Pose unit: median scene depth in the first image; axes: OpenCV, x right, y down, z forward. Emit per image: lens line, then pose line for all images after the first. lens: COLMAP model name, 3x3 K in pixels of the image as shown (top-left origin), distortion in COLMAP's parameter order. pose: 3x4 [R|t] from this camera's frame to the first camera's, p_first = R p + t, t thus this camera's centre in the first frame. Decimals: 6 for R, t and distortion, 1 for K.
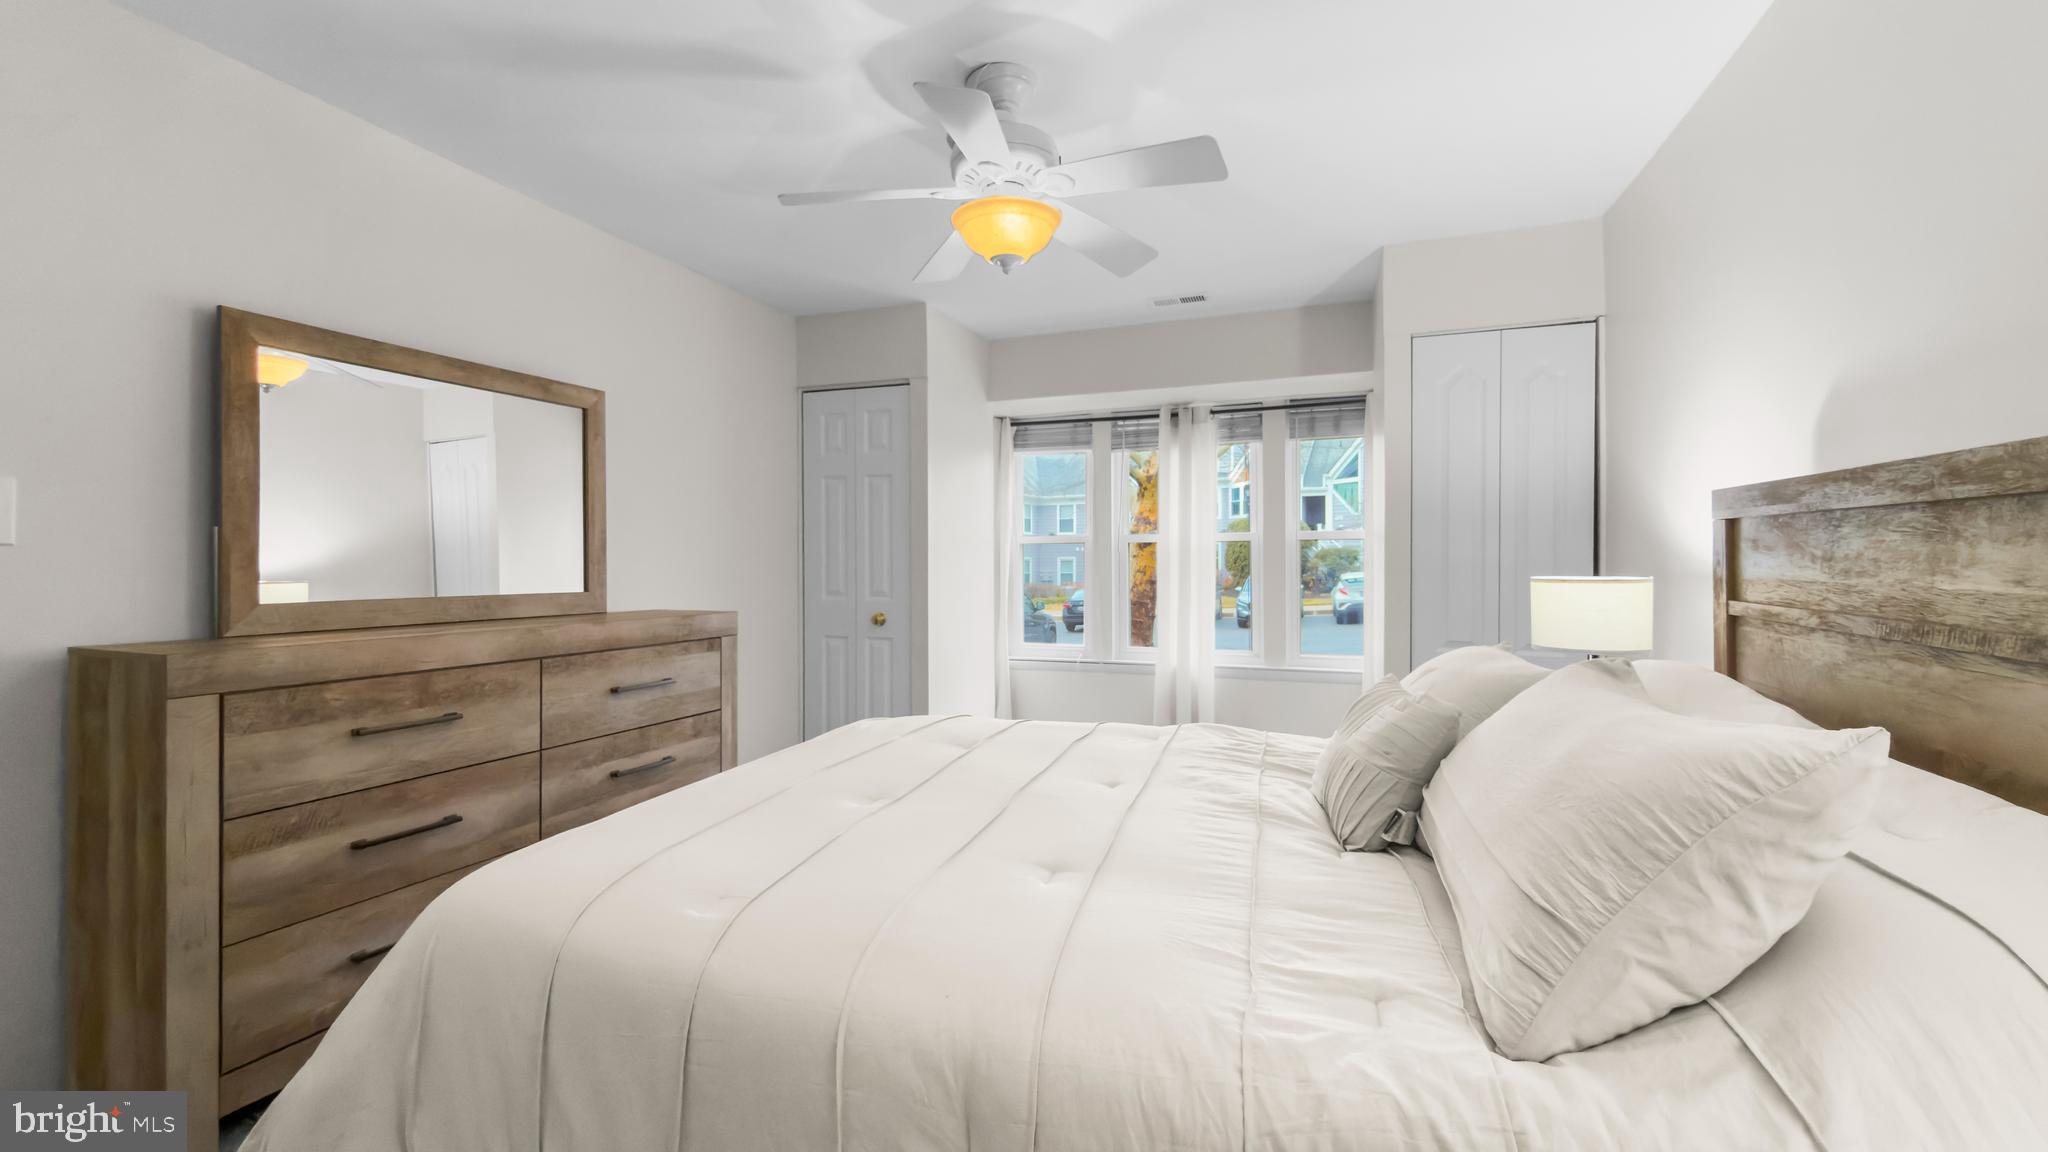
lens RADIAL K [[837.4, 0, 1026.4], [0, 837.4, 561.8], [0, 0, 1]] dist [0.005992, -0.001152]
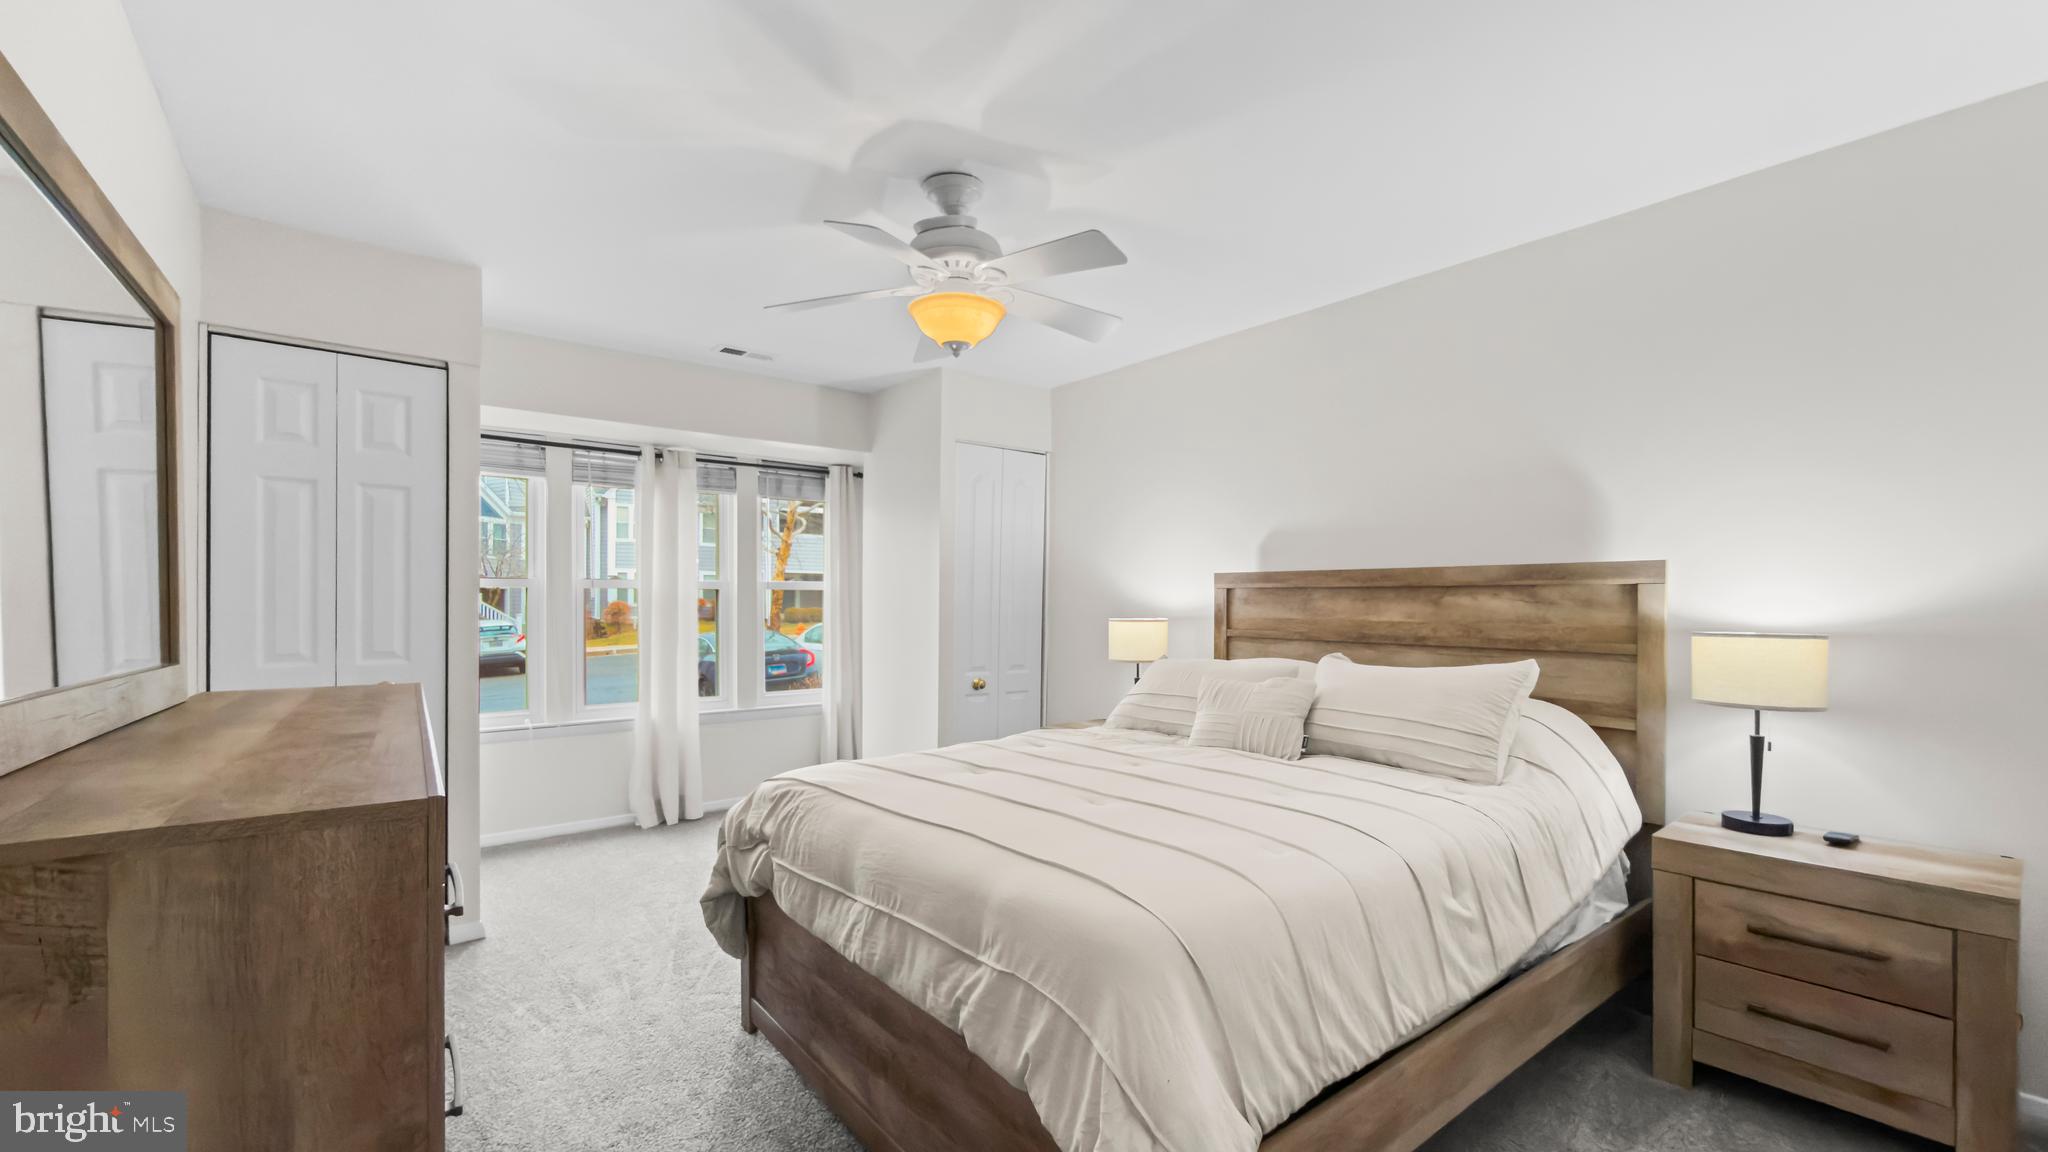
lens RADIAL K [[837.4, 0, 1026.1], [0, 837.4, 617.3], [0, 0, 1]] dist [0.005992, -0.001152]
pose [[0.508932, -0.007750, 0.860772, -0.434557], [-0.000066, 0.999959, 0.009042, -0.000113], [-0.860807, -0.004658, 0.508911, 0.152577]]
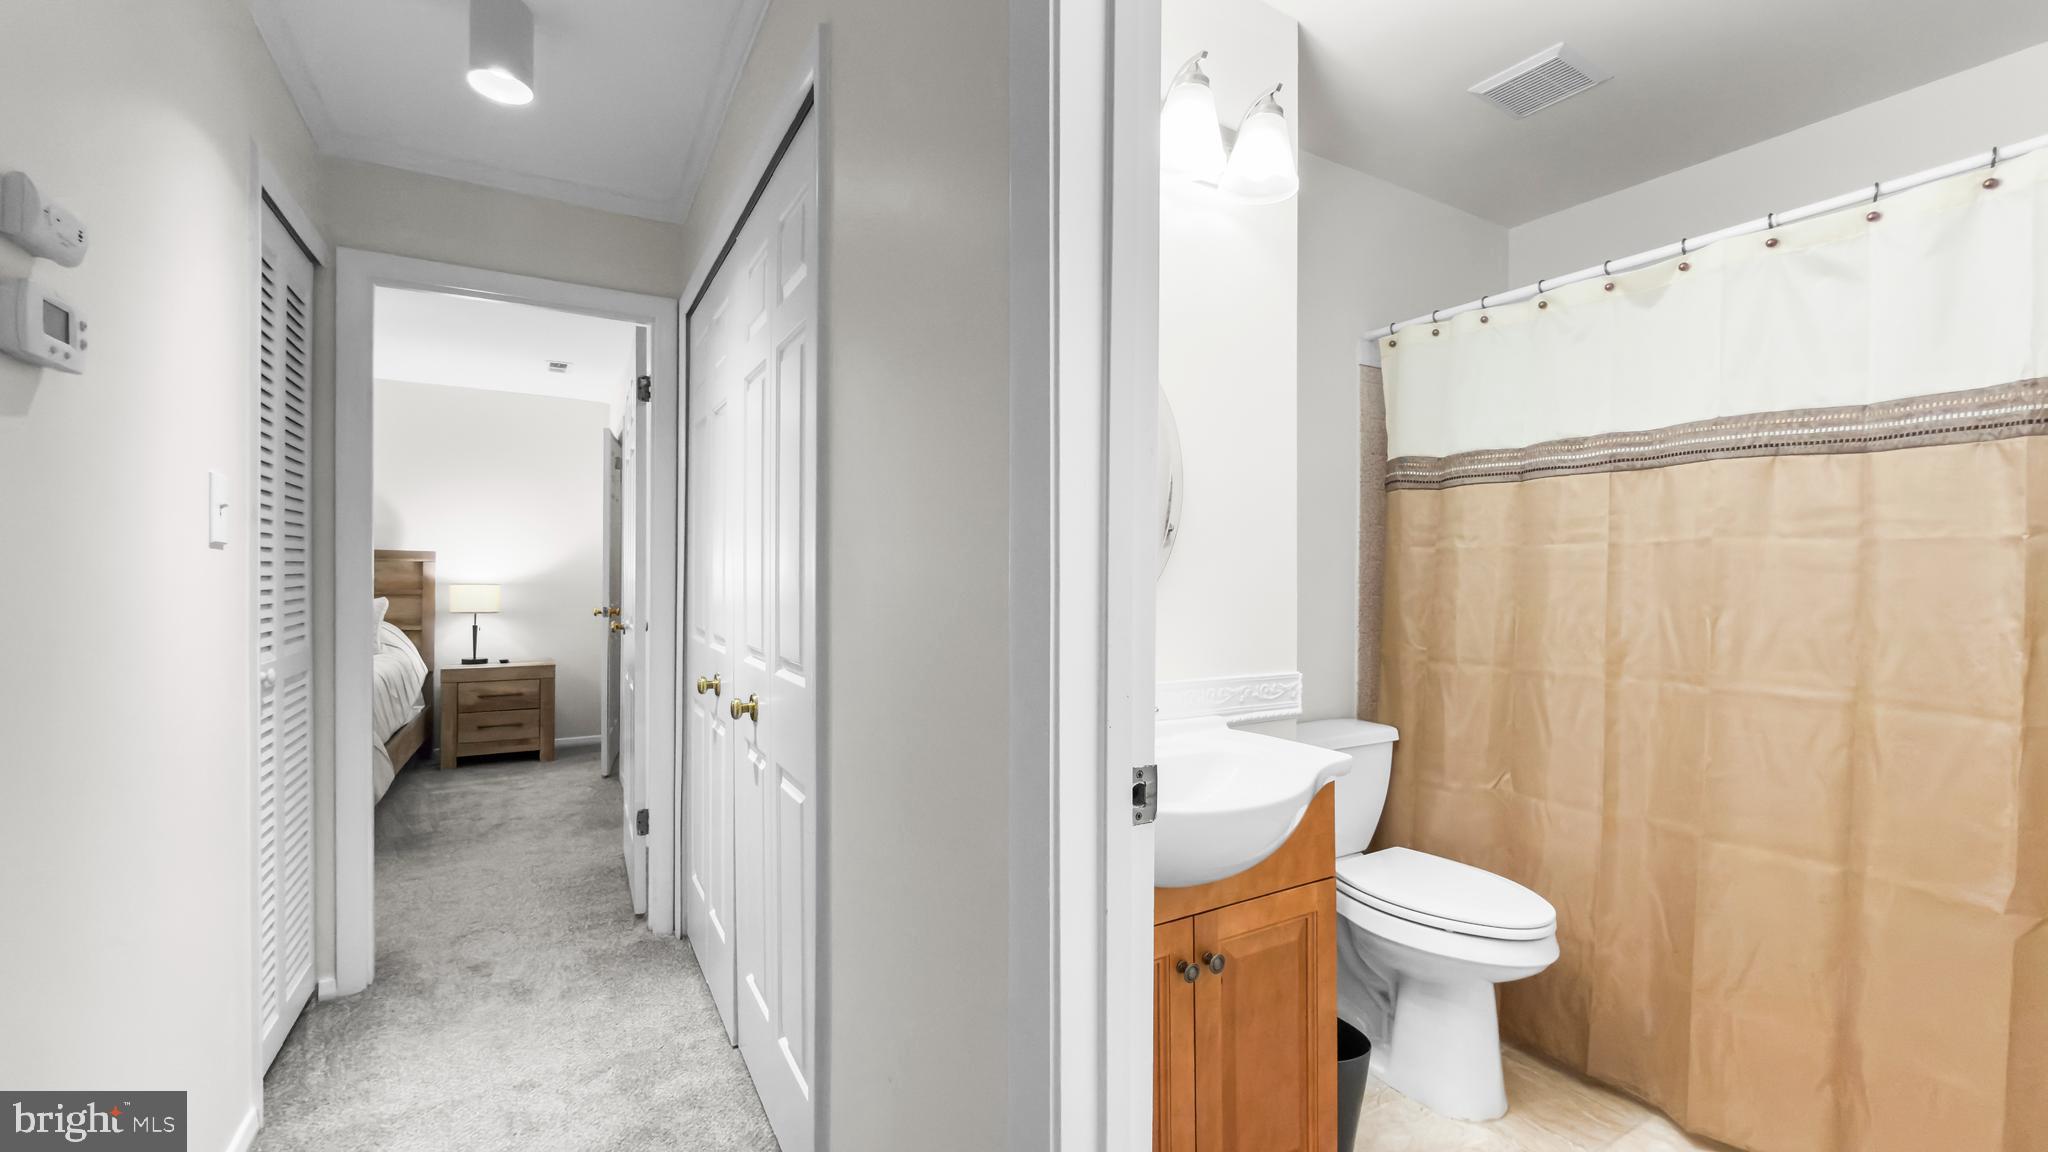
lens RADIAL K [[837.4, 0, 1018.5], [0, 837.4, 578.6], [0, 0, 1]] dist [0.005992, -0.001152]
pose [[-0.770436, -0.002313, 0.637513, -1.125478], [-0.009295, 0.999928, -0.007605, 0.007499], [-0.637450, -0.011785, -0.770402, 0.449982]]
